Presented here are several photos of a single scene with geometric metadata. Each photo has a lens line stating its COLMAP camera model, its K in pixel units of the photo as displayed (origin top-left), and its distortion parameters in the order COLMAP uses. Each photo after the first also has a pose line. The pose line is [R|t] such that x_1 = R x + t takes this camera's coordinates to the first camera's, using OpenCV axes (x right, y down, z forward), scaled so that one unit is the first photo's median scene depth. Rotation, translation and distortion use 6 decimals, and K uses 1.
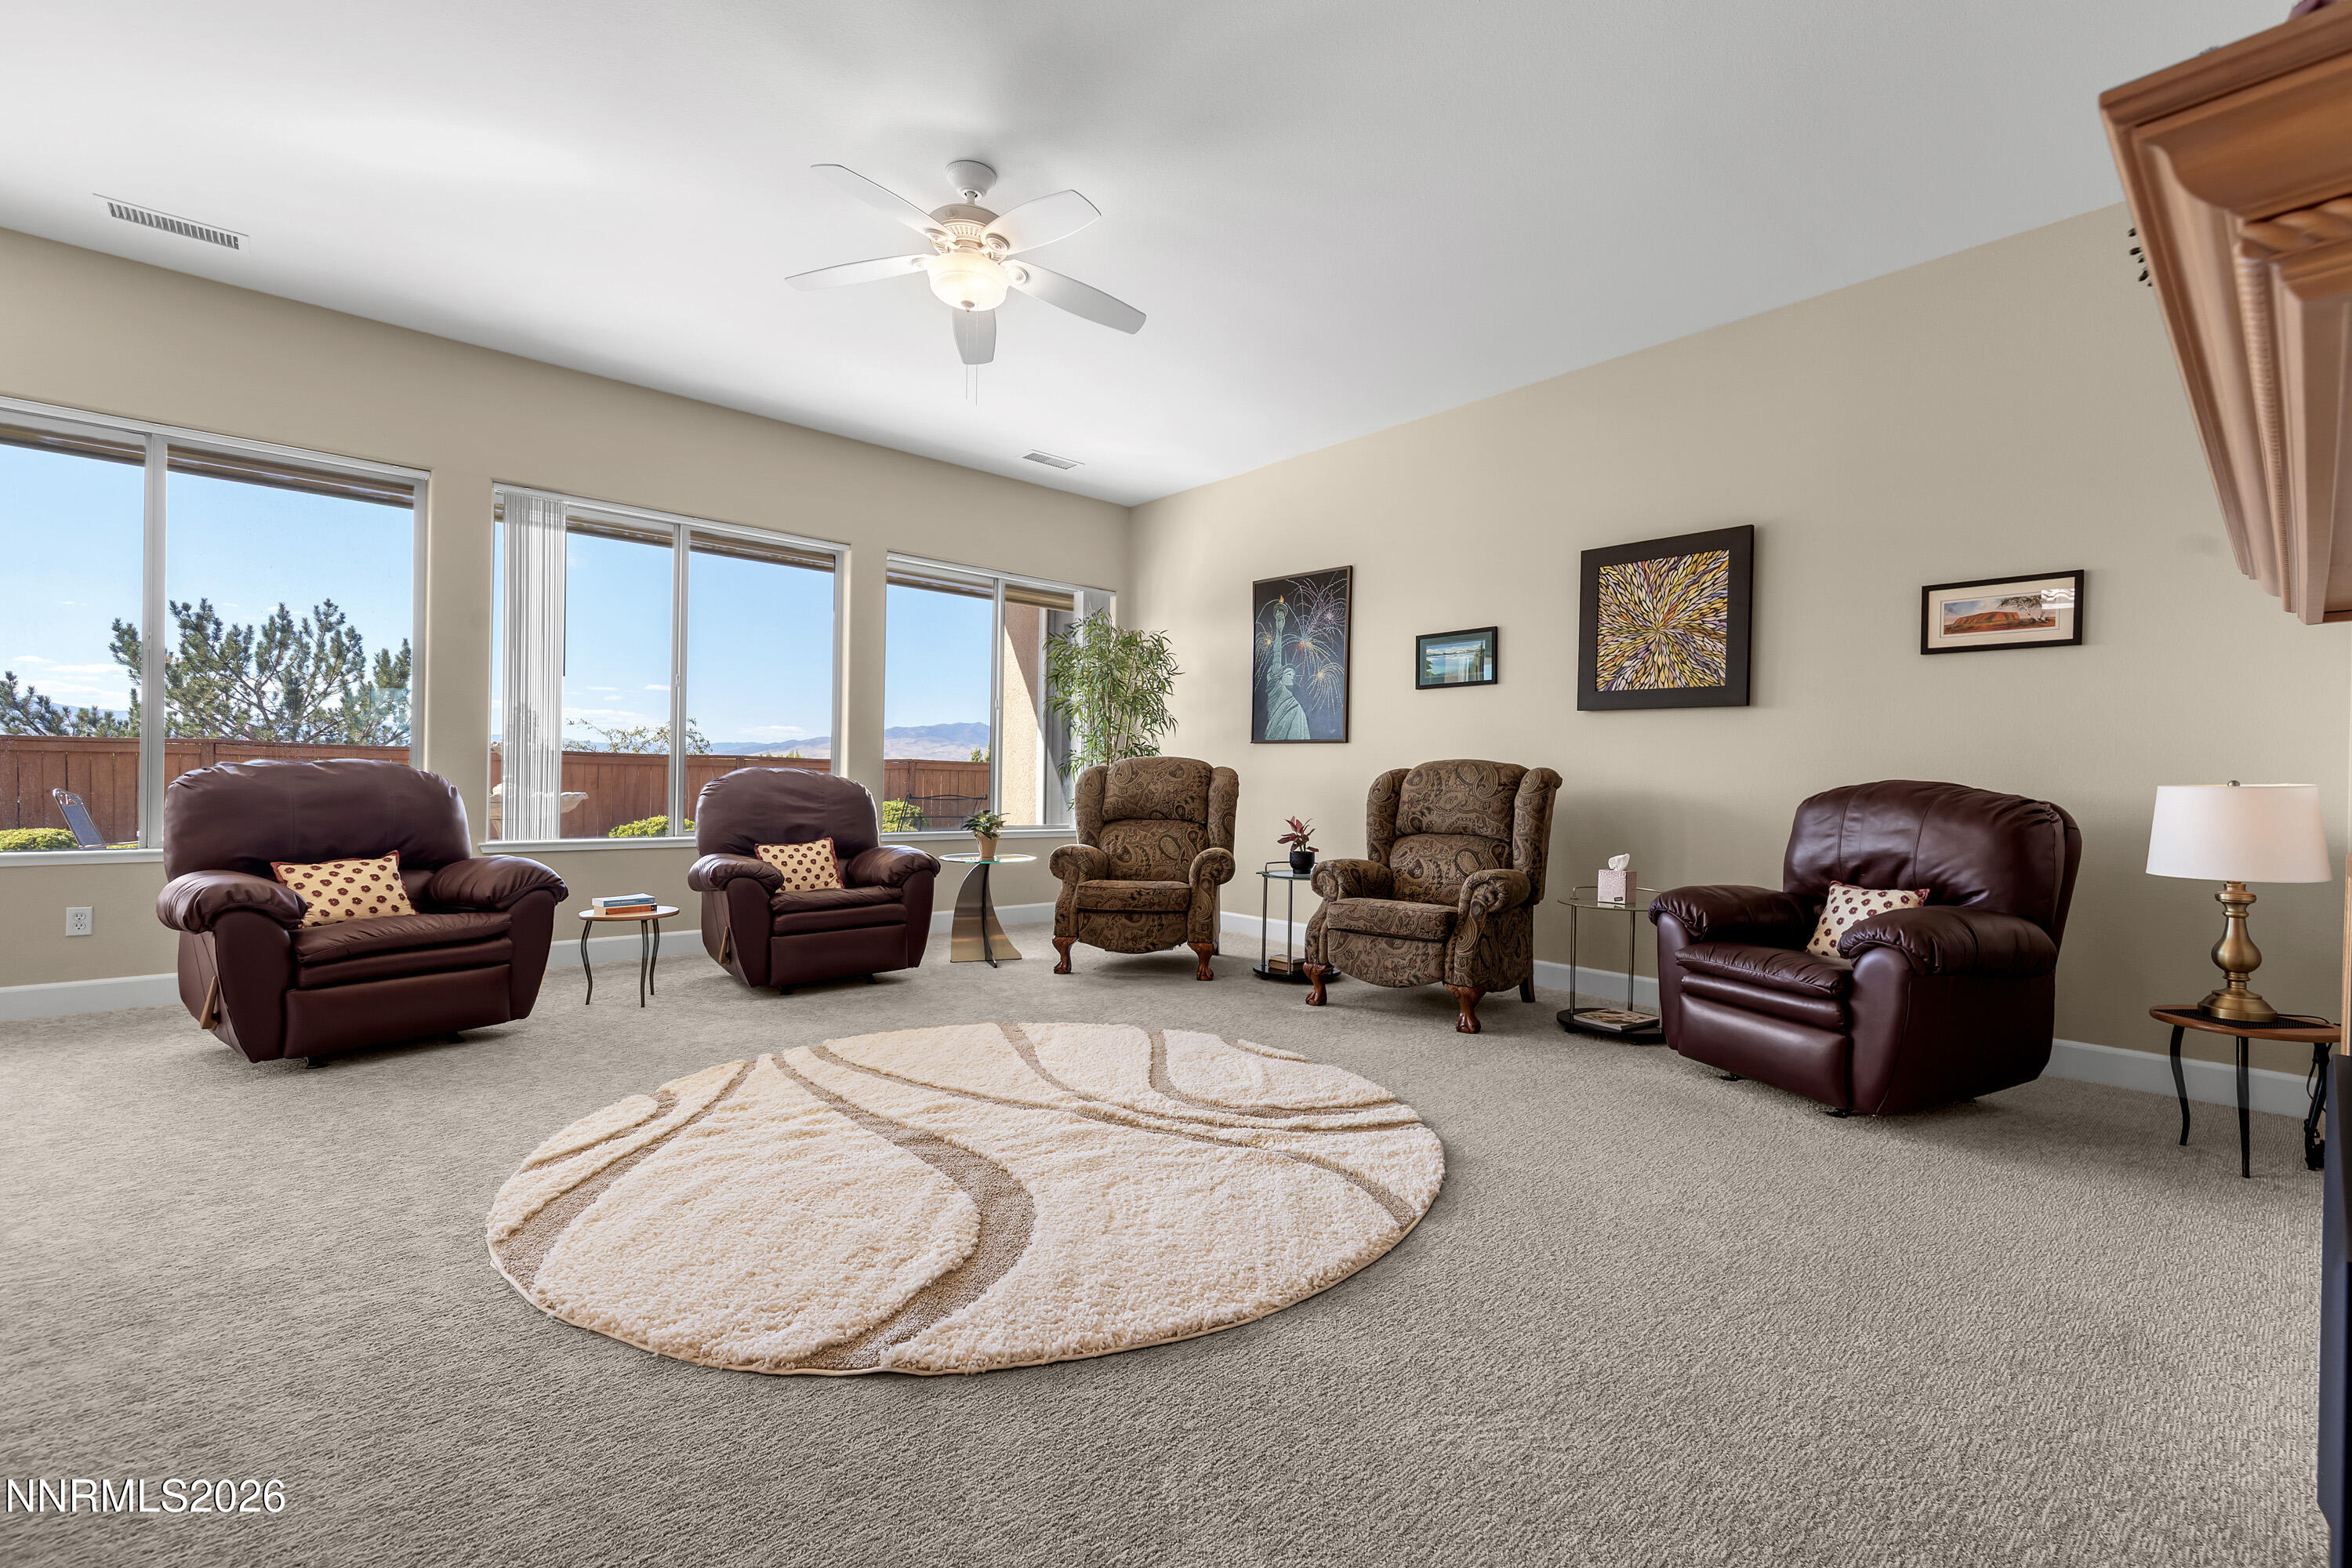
lens RADIAL K [[1013.5, 0, 1212.4], [0, 1013.5, 784.2], [0, 0, 1]] dist [-0.000230, -0.000149]
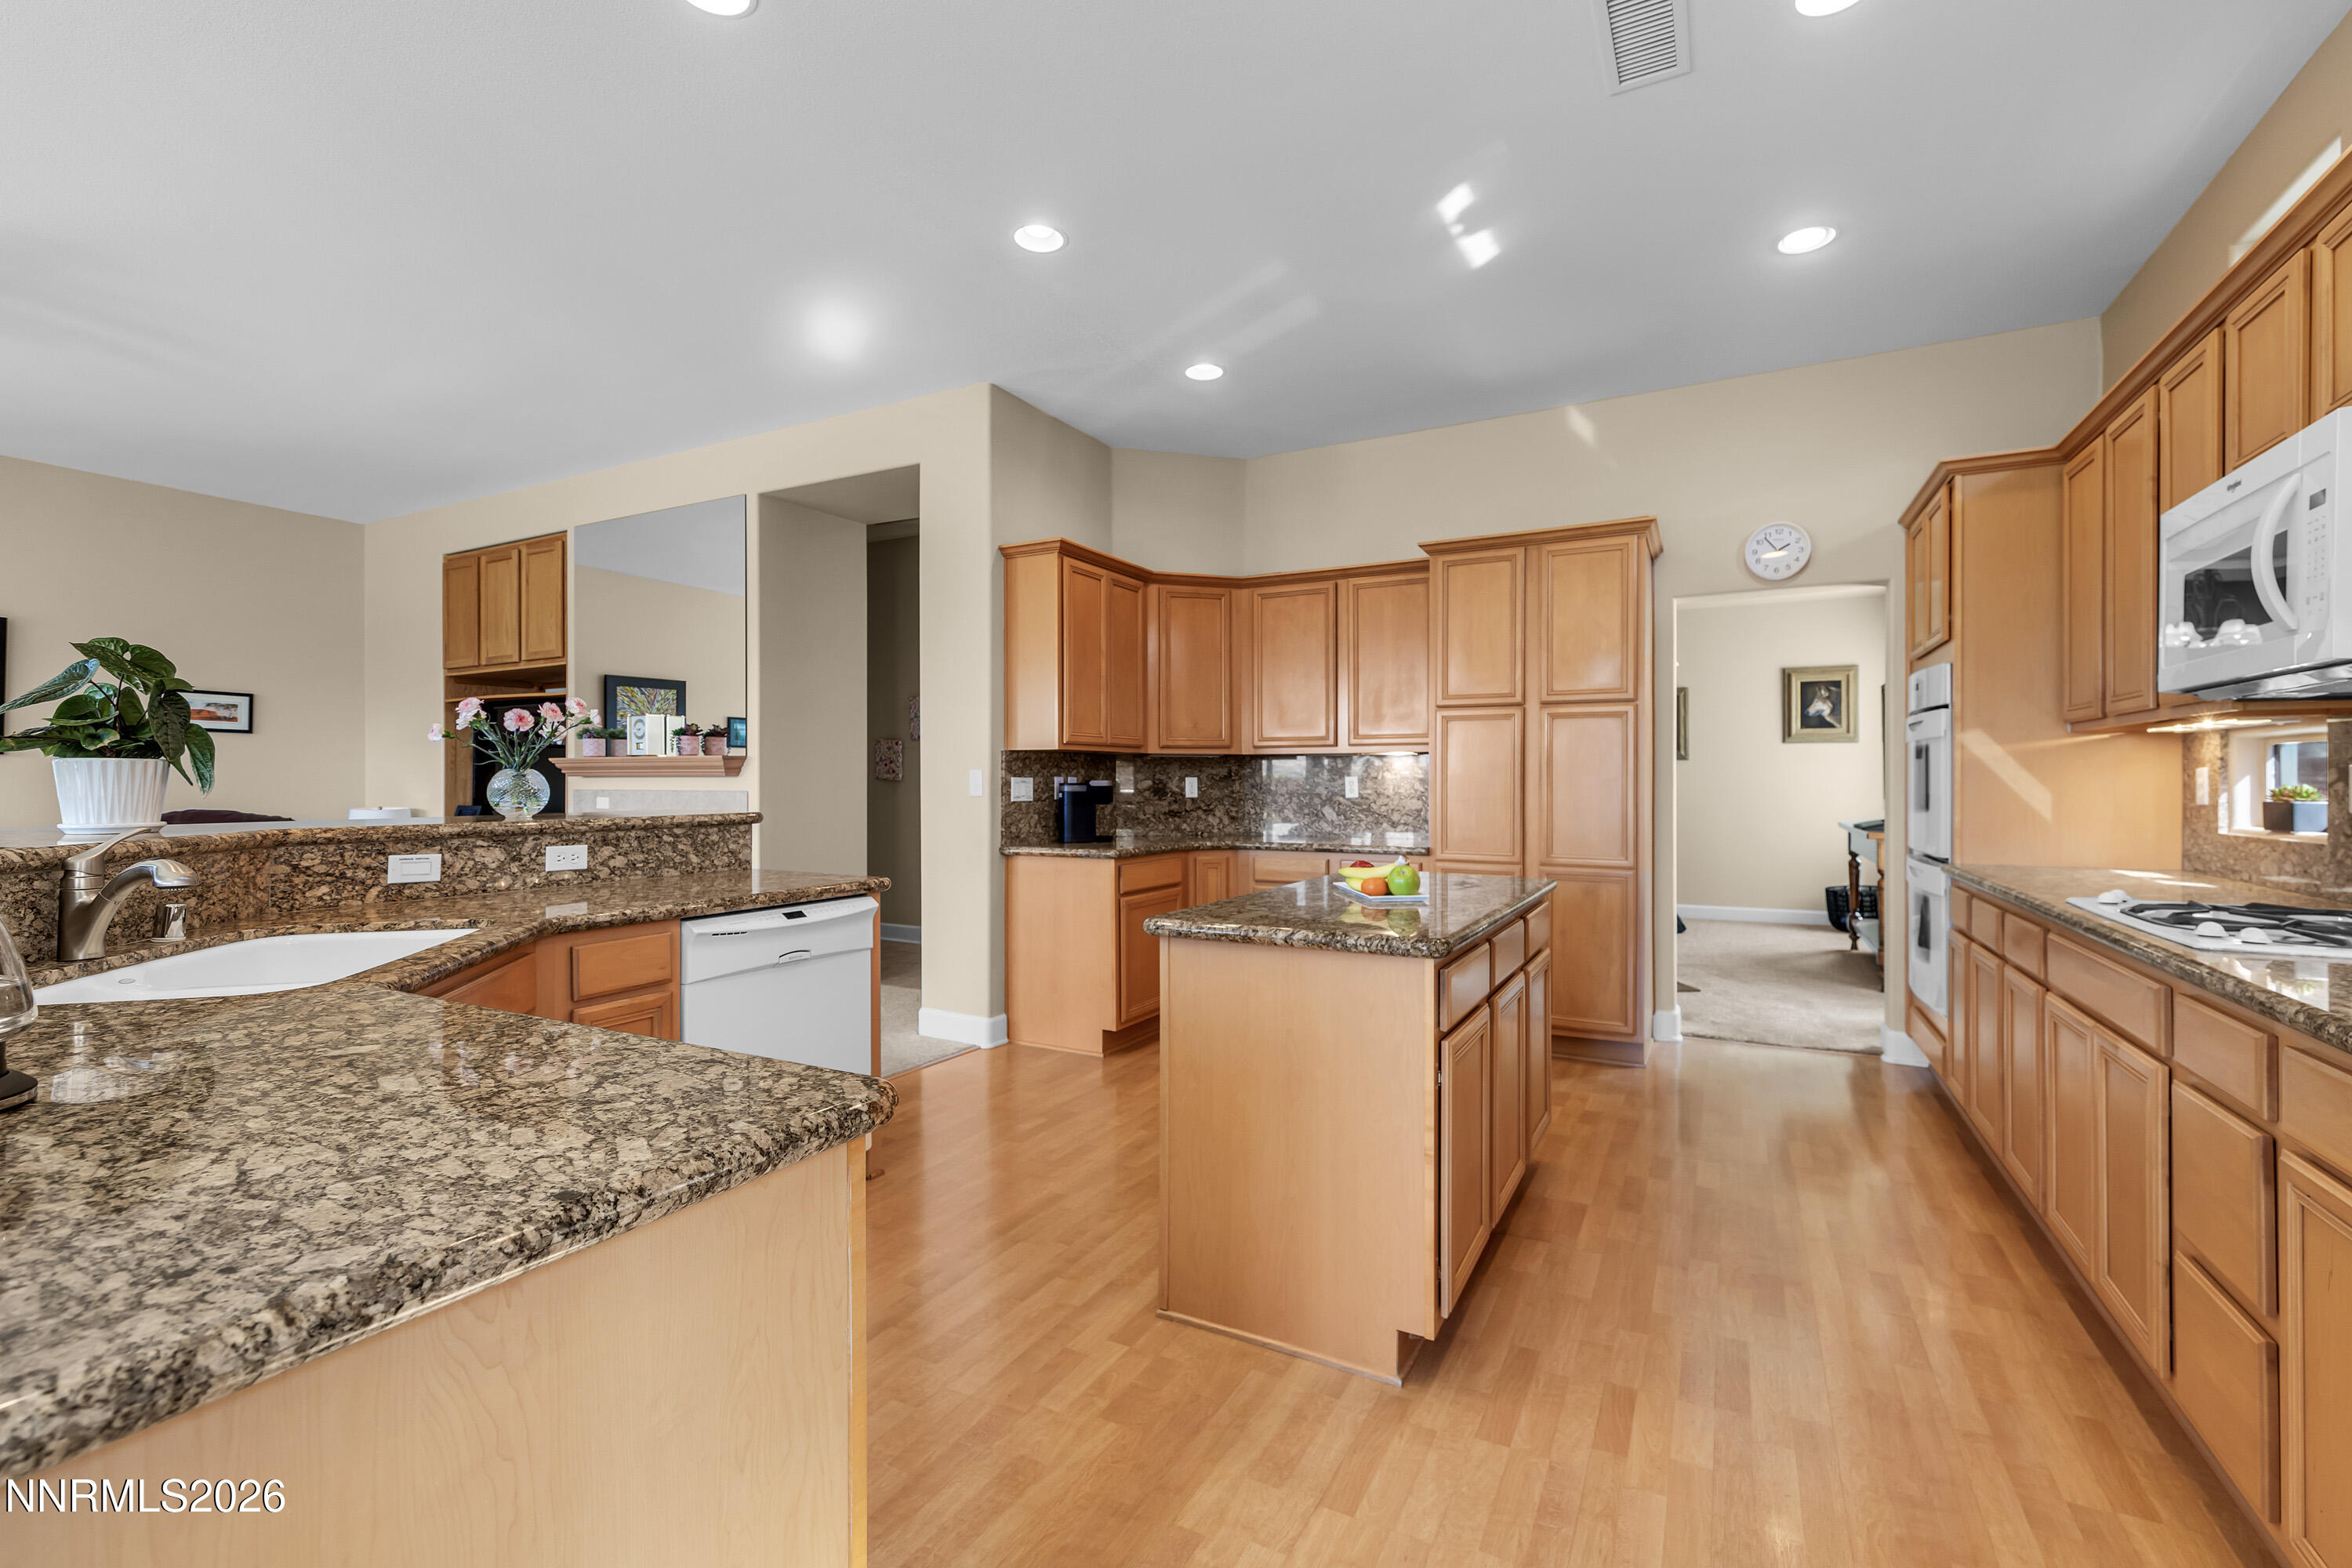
lens RADIAL K [[1013.5, 0, 1212.4], [0, 1013.5, 784.2], [0, 0, 1]] dist [-0.000230, -0.000149]
pose [[-0.341211, -0.017817, 0.939818, -1.266070], [-0.005116, 0.999841, 0.017098, -0.071774], [-0.939973, 0.001026, -0.341248, -0.021248]]
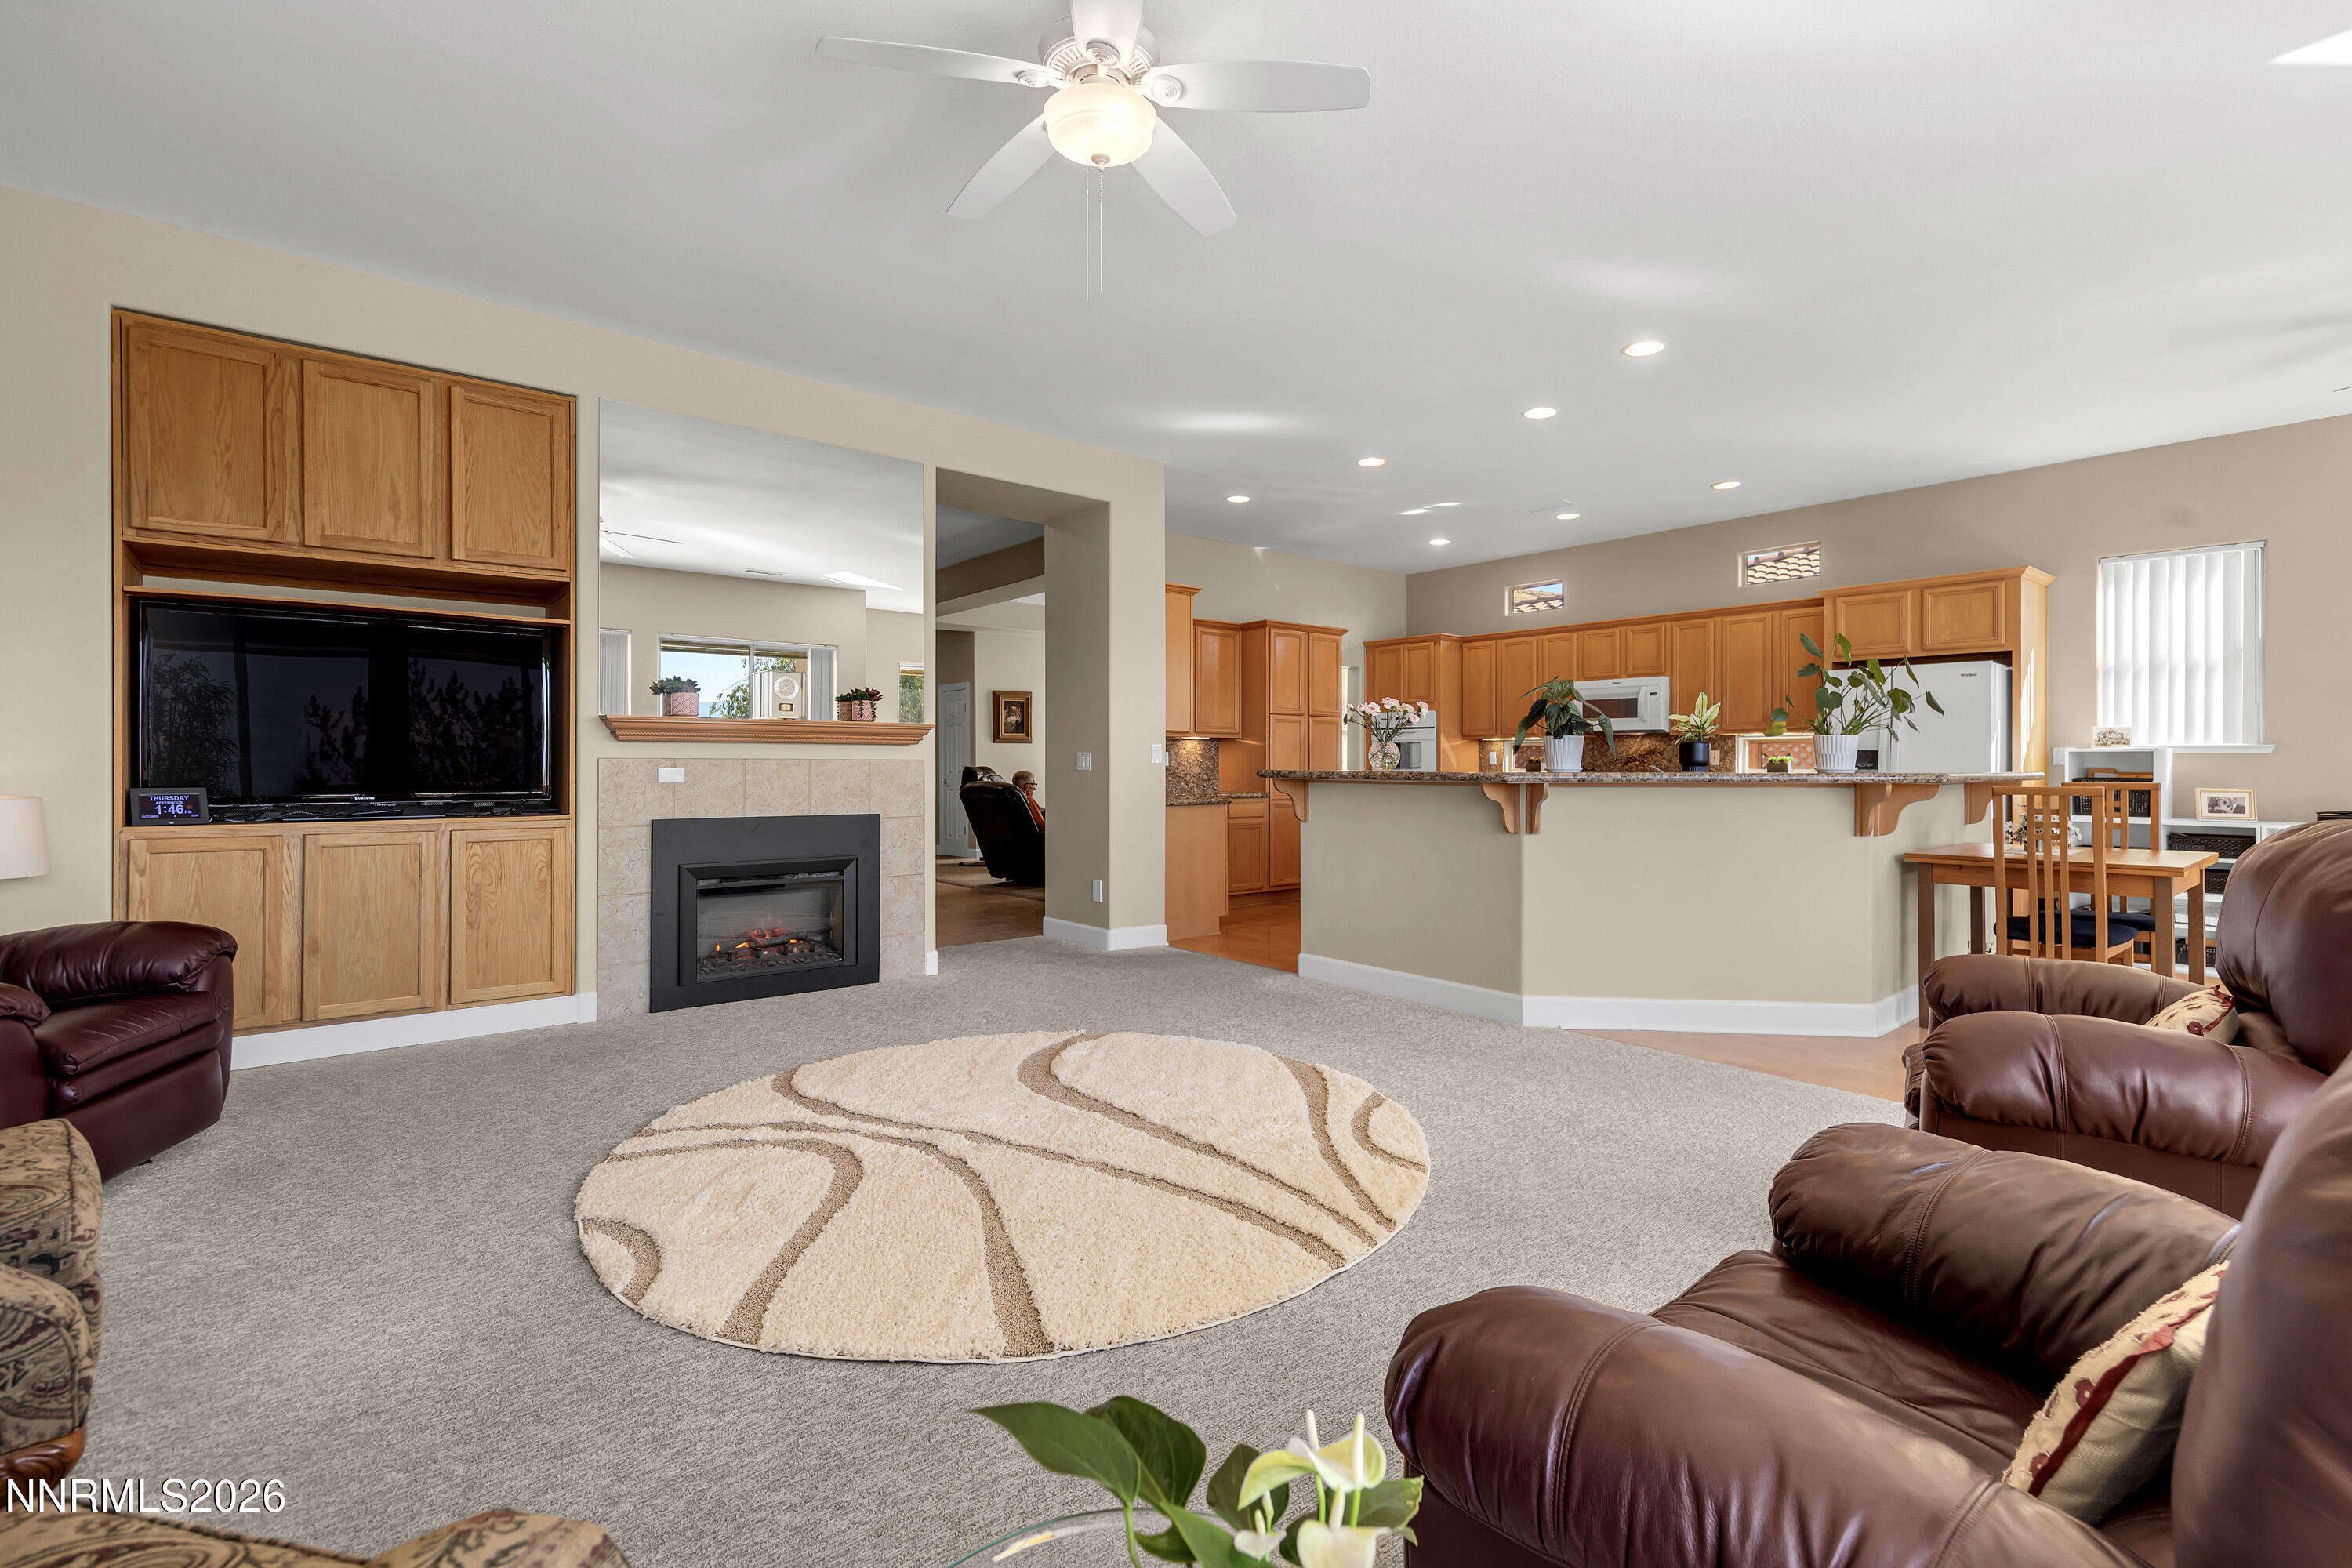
lens RADIAL K [[1048.9, 0, 1211.1], [0, 1048.9, 772.2], [0, 0, 1]] dist [0.000861, 0.000072]
pose [[-0.998936, -0.016480, 0.043070, -0.287028], [-0.016224, 0.999849, 0.006290, -0.037327], [-0.043168, 0.005585, -0.999052, 1.391433]]
